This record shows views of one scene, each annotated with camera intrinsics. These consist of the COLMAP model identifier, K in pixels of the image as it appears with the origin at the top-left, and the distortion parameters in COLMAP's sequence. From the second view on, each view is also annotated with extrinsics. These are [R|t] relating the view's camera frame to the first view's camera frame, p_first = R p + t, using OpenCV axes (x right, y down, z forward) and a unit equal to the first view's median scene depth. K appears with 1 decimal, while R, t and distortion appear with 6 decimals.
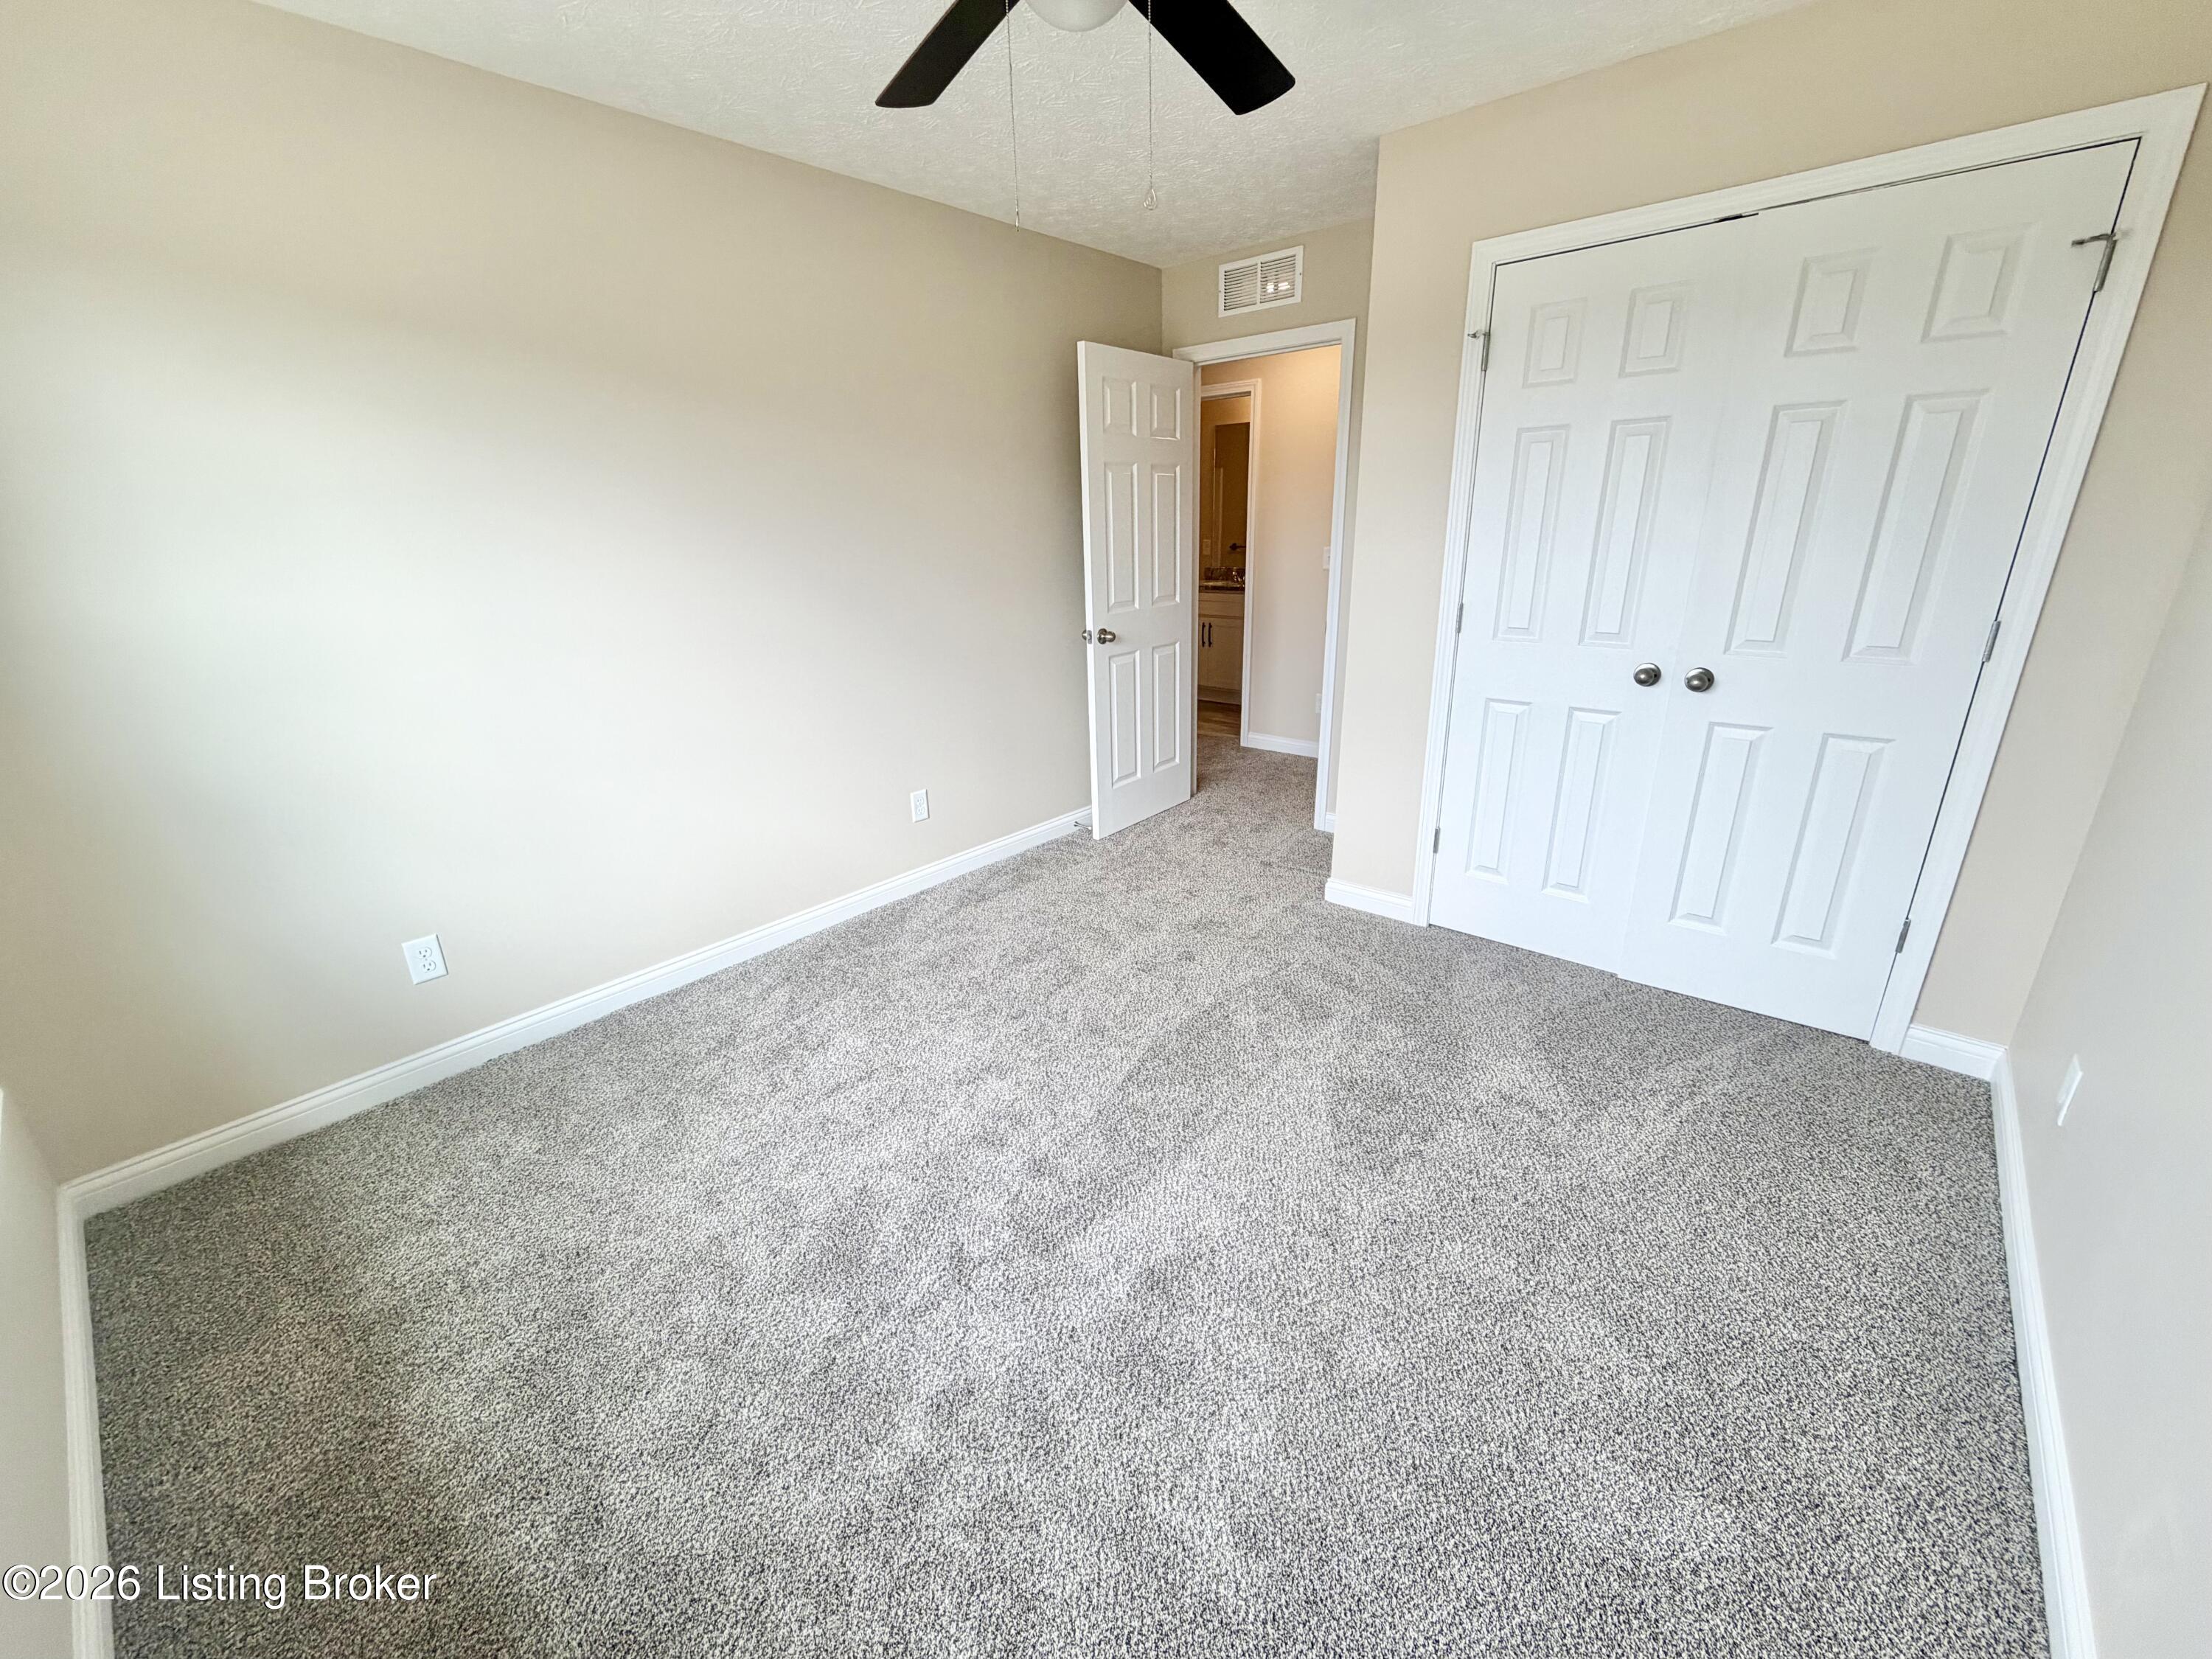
lens RADIAL K [[887.2, 0, 1107.4], [0, 887.2, 831.2], [0, 0, 1]] dist [-0.002301, -0.000065]
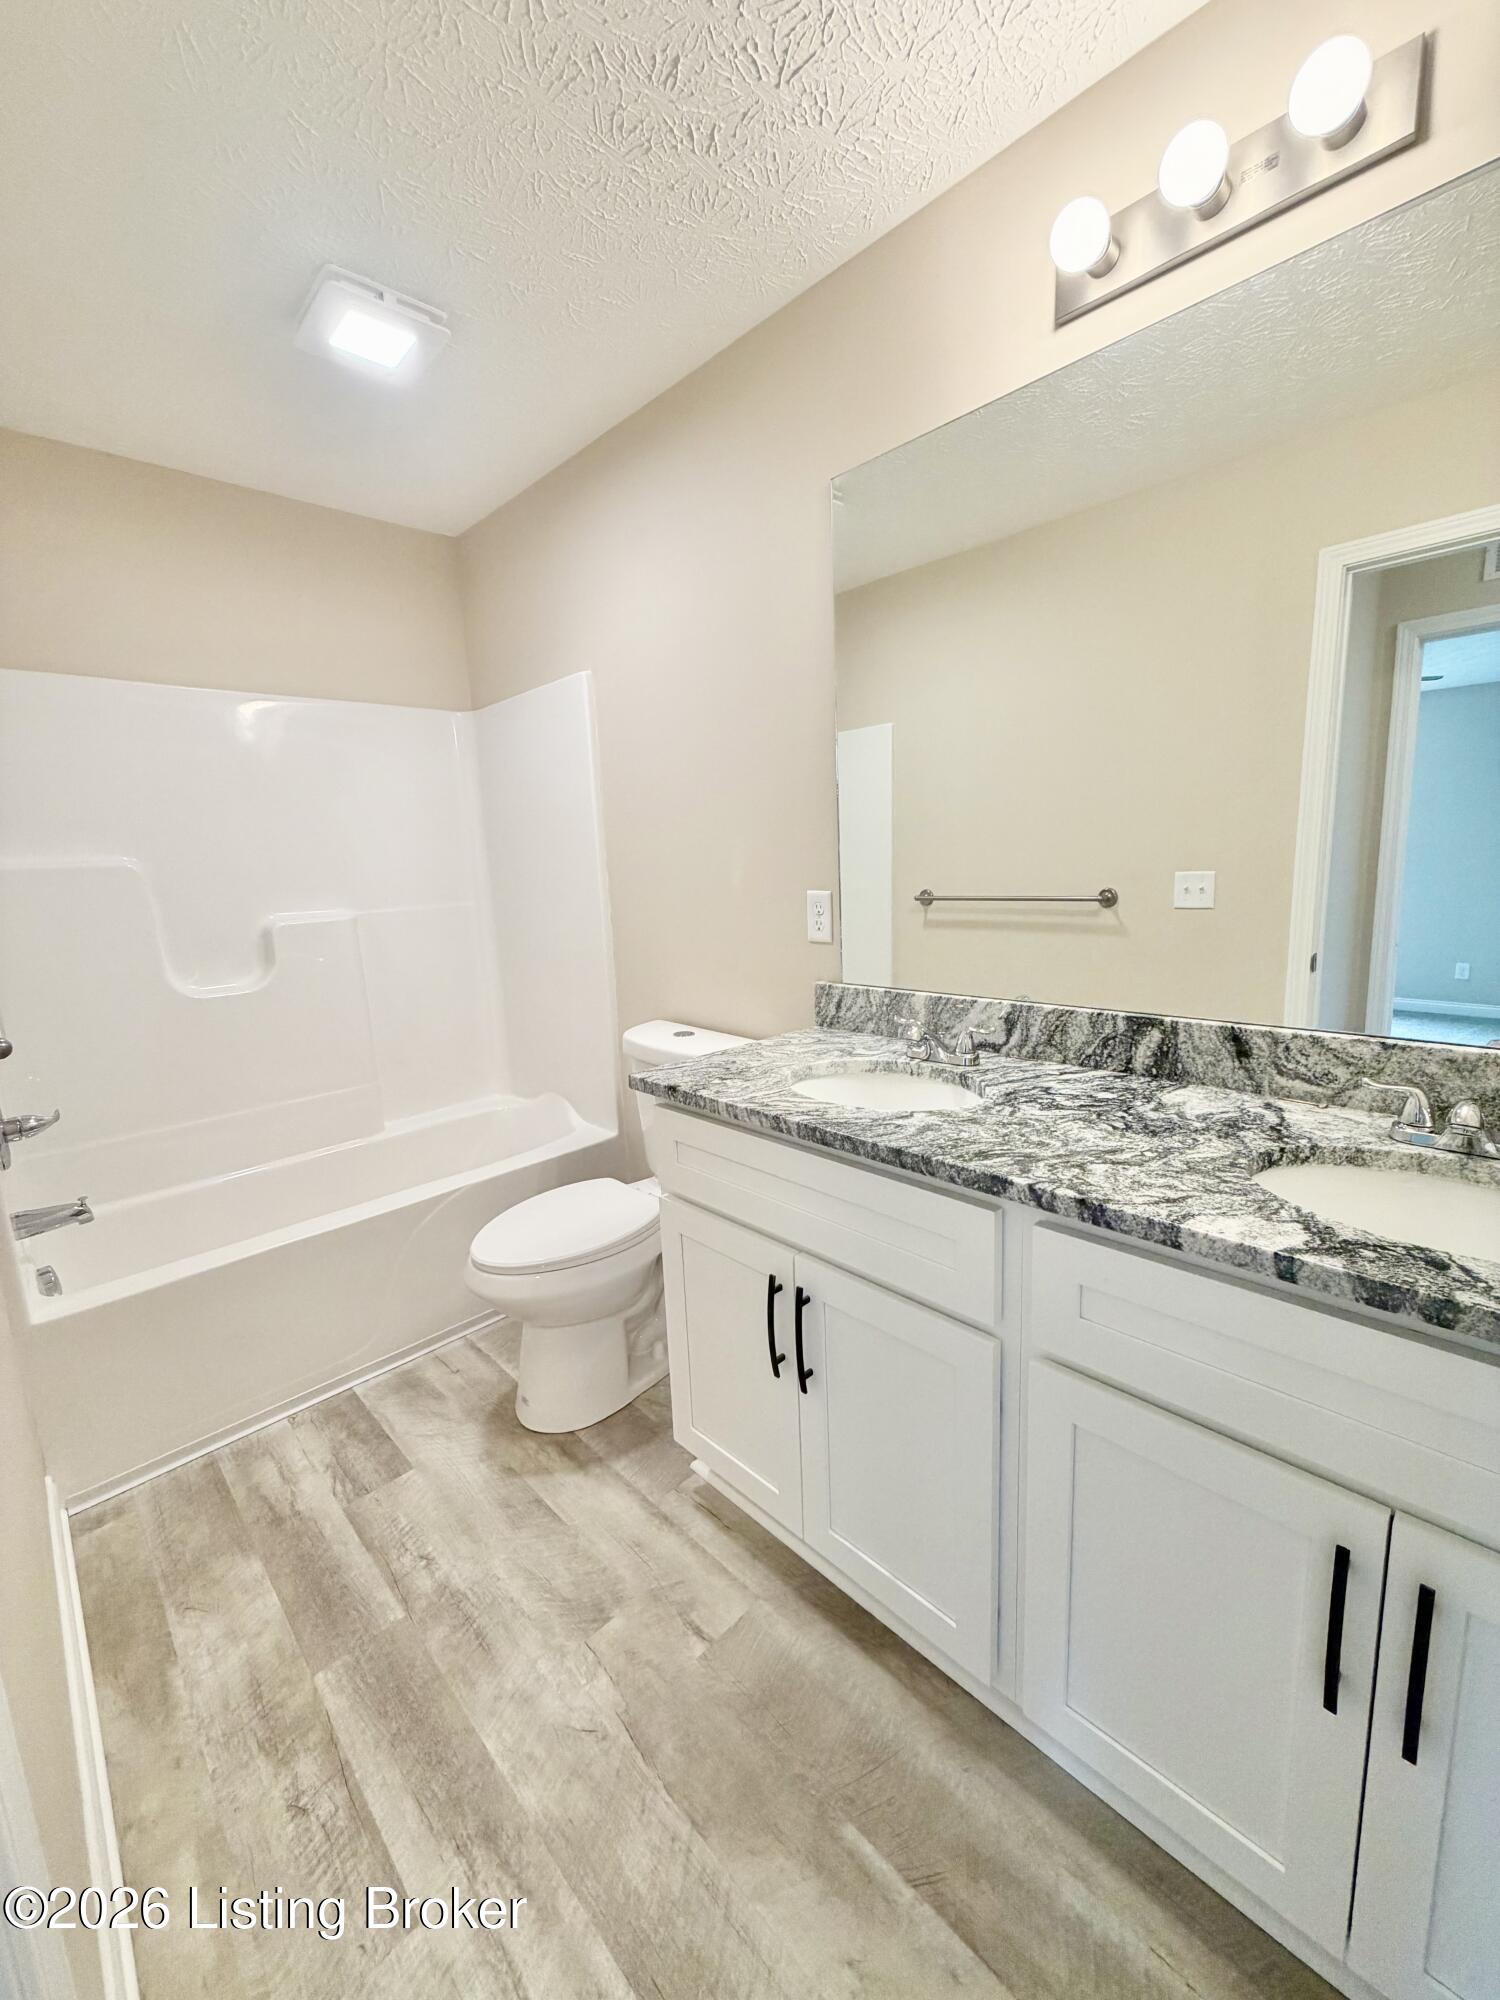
lens RADIAL K [[802.2, 0, 750.2], [0, 802.2, 996.1], [0, 0, 1]] dist [-0.002301, -0.000065]
pose [[0.995944, -0.002722, -0.089929, 0.120811], [-0.012007, 0.986579, -0.162841, -0.271479], [0.089165, 0.163260, 0.982546, 0.787686]]
